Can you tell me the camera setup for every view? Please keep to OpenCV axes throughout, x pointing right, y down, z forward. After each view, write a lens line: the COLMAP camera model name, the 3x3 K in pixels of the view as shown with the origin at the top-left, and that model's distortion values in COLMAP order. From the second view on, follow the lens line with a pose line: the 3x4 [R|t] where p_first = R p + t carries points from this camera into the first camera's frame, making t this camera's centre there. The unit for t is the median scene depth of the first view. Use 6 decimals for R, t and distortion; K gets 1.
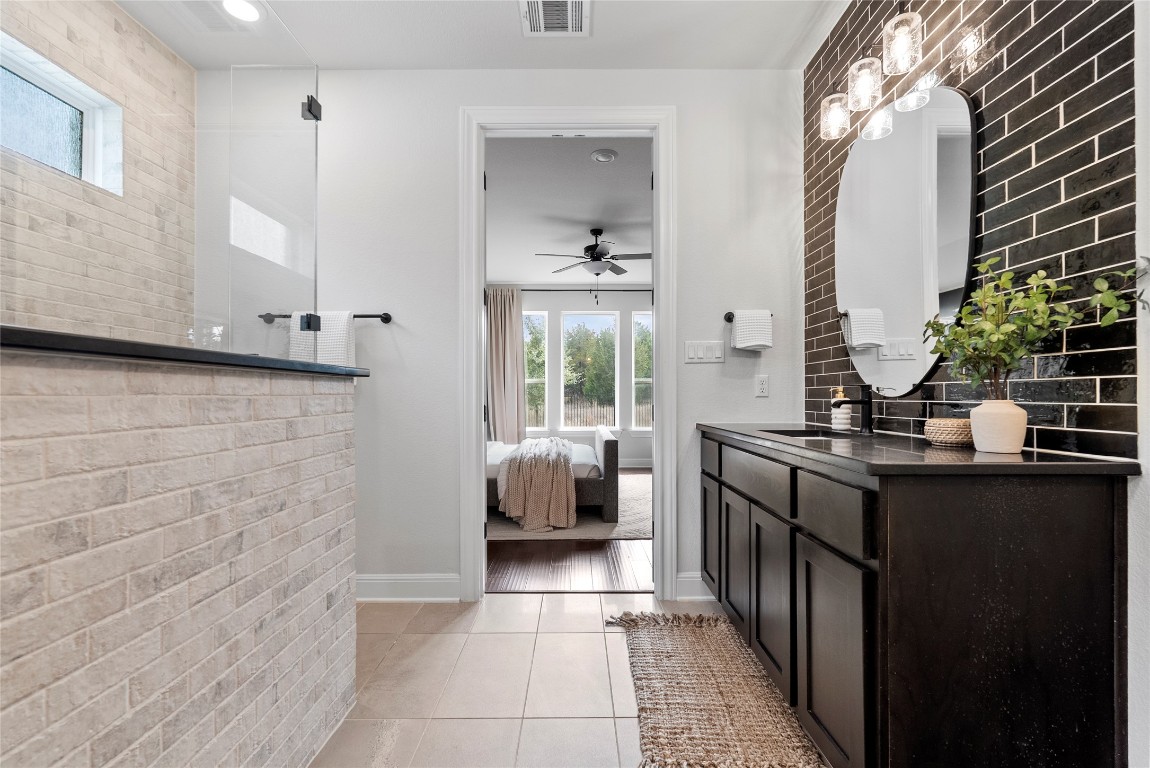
lens RADIAL K [[515.1, 0, 575.8], [0, 515.1, 392.4], [0, 0, 1]] dist [-0.003532, -0.000089]
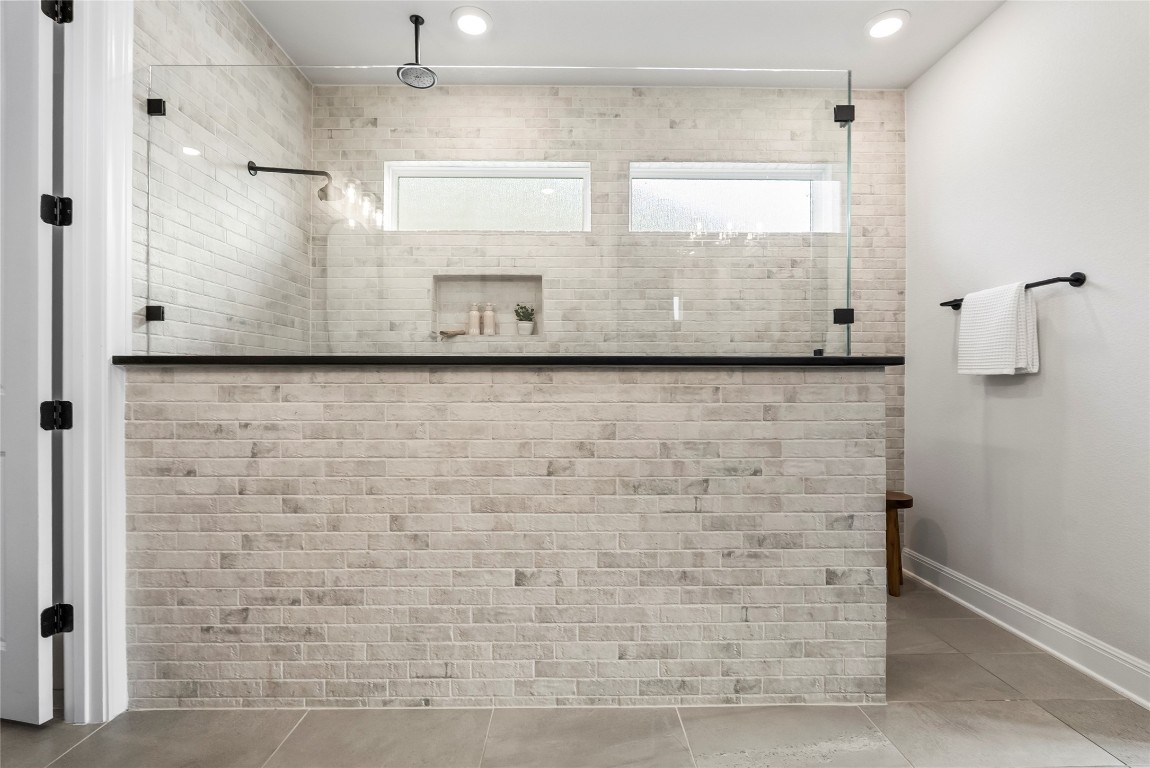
lens RADIAL K [[515.1, 0, 574.4], [0, 515.1, 382.1], [0, 0, 1]] dist [-0.003532, -0.000089]
pose [[0.009705, -0.001376, -0.999952, 0.525086], [0.003454, 0.999993, -0.001342, -0.000241], [0.999947, -0.003441, 0.009710, 0.411476]]
